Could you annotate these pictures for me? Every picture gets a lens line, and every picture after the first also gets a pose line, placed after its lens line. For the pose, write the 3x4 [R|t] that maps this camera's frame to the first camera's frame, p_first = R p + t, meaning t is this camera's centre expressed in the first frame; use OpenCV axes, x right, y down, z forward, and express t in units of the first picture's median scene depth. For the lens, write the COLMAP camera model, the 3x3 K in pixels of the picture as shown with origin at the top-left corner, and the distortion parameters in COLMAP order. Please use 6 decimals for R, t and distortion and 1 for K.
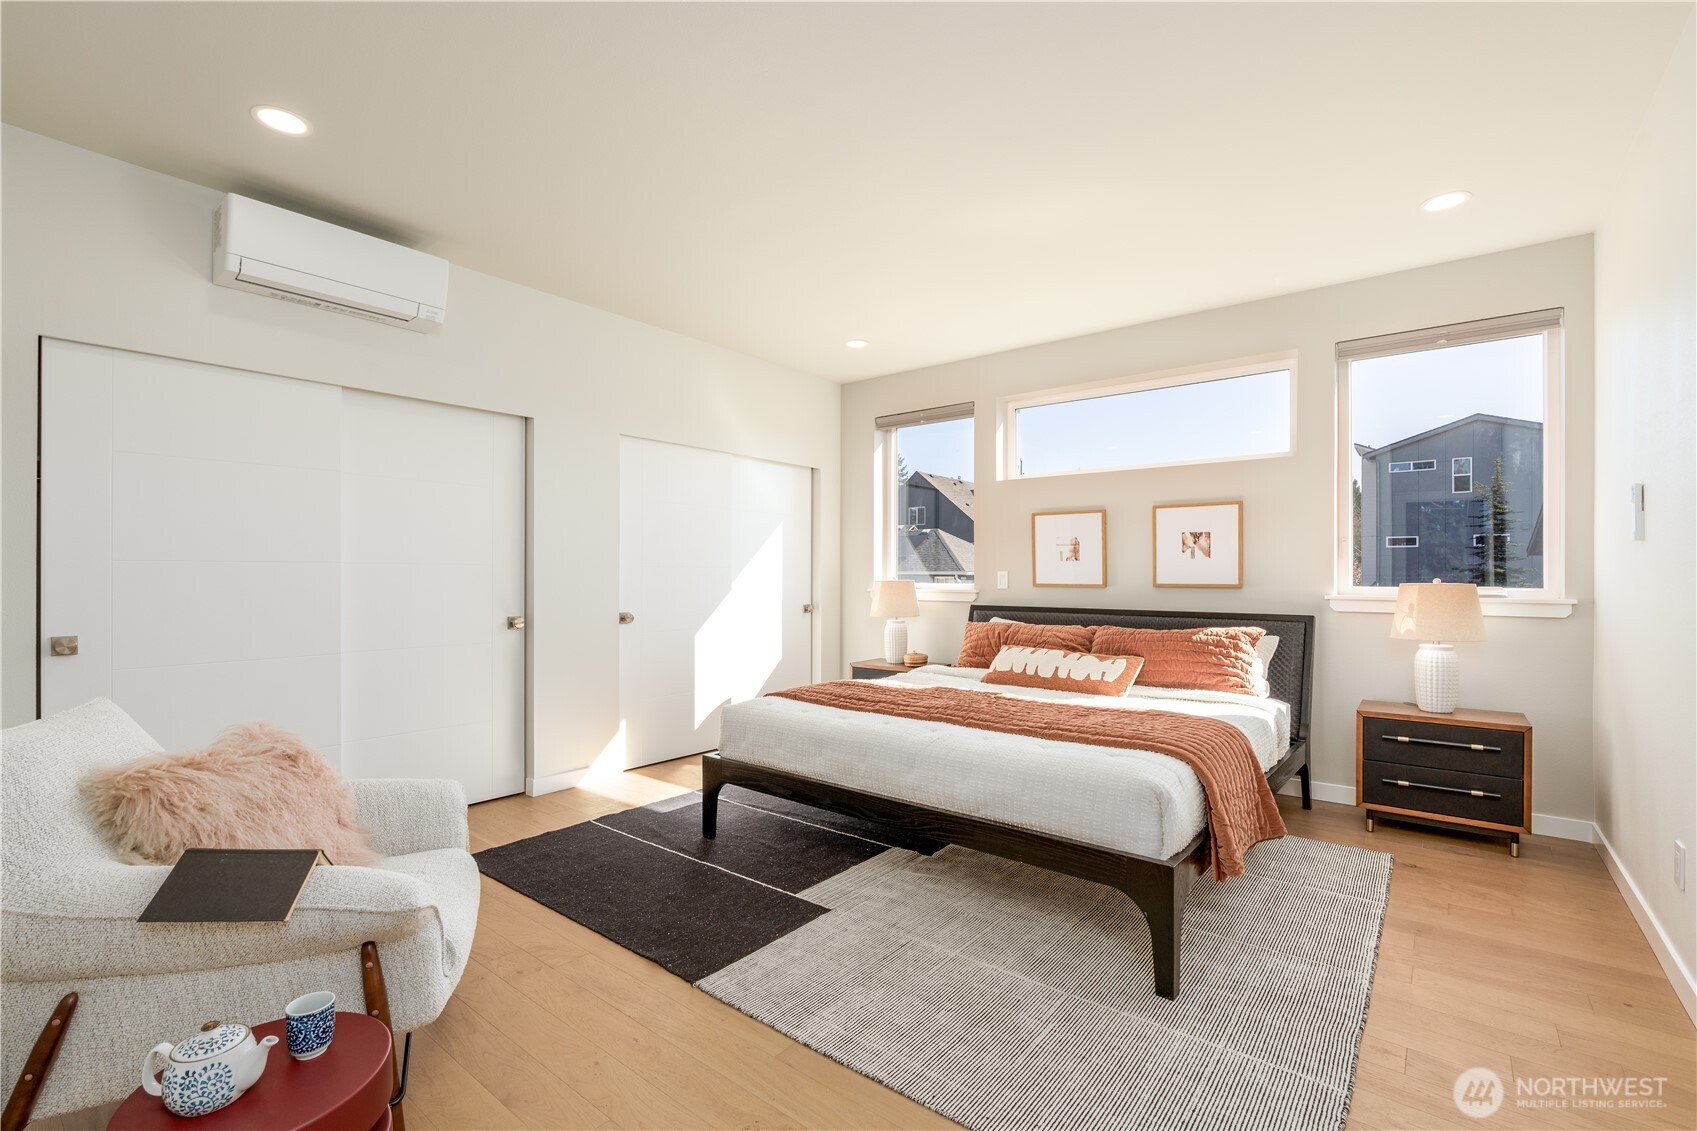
lens RADIAL K [[749.0, 0, 848.5], [0, 749.0, 565.5], [0, 0, 1]] dist [-0.001002, -0.000241]
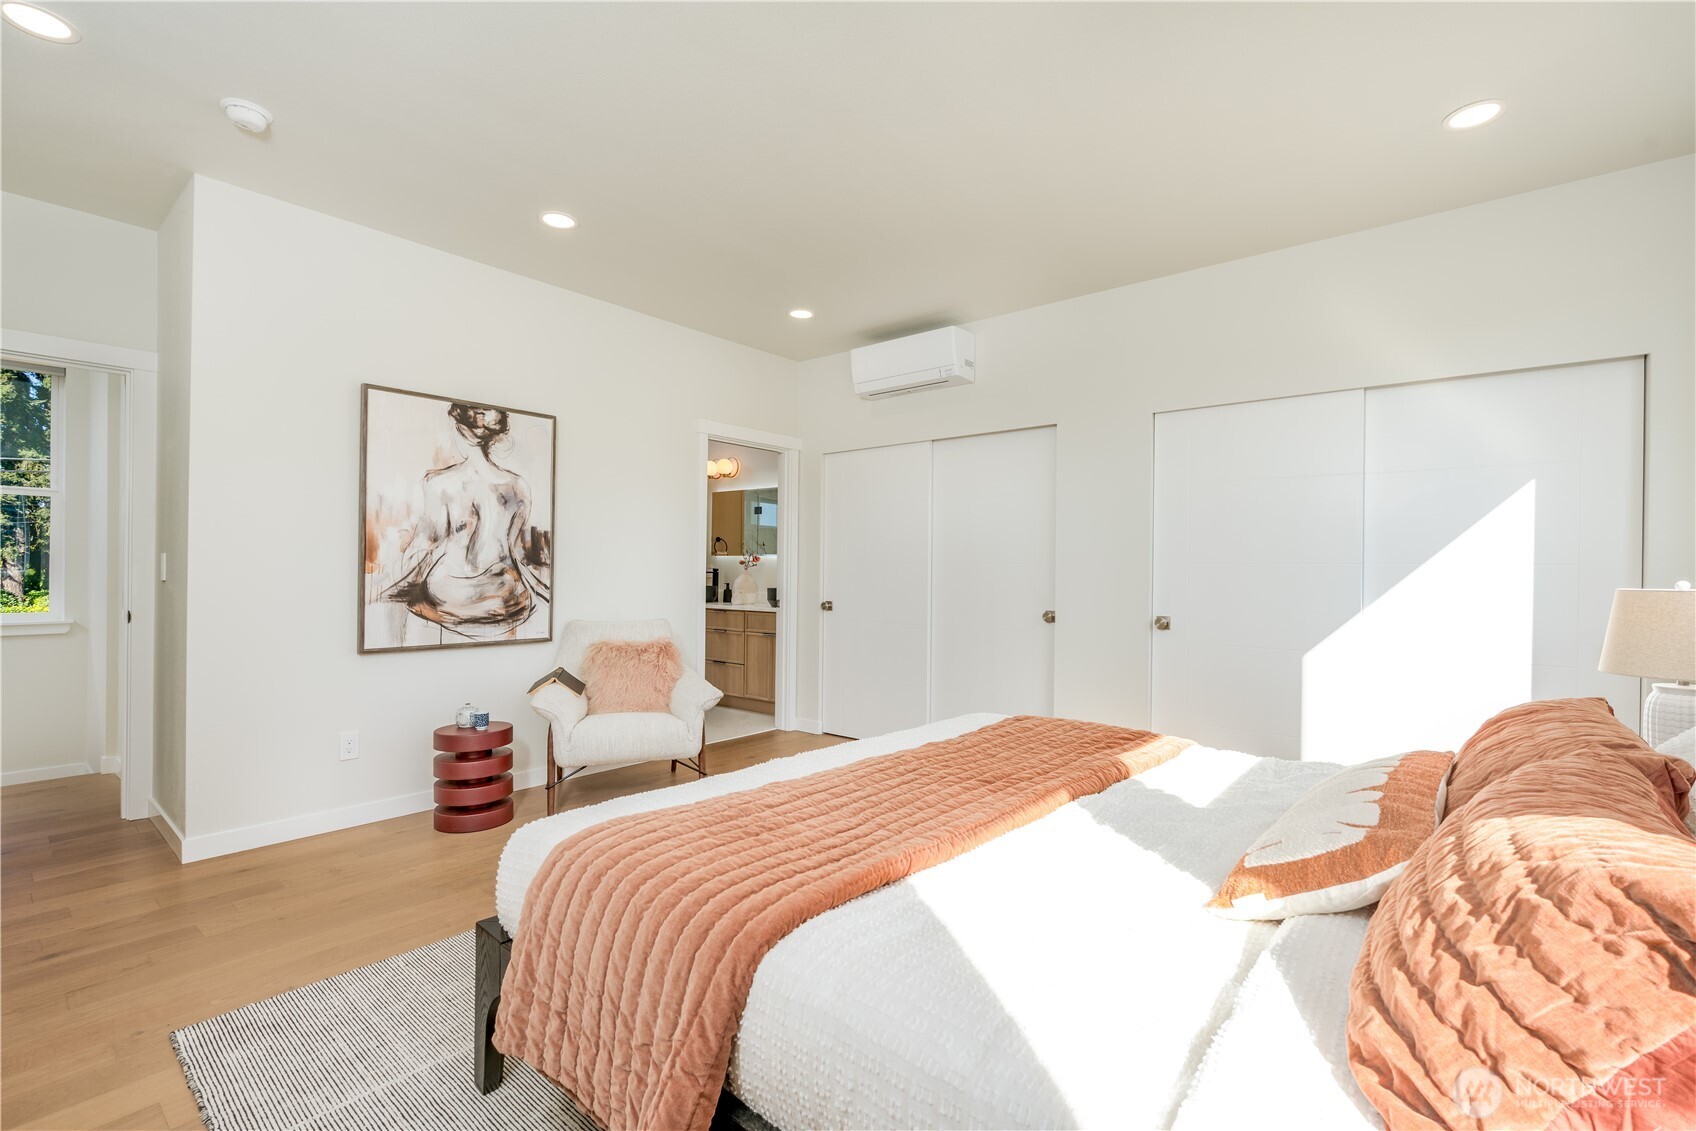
lens RADIAL K [[748.5, 0, 848.0], [0, 748.5, 565.5], [0, 0, 1]] dist [-0.001002, -0.000241]
pose [[-0.025342, -0.008012, -0.999647, 0.710265], [0.000847, 0.999967, -0.008036, 0.011644], [0.999678, -0.001051, -0.025335, 0.814767]]
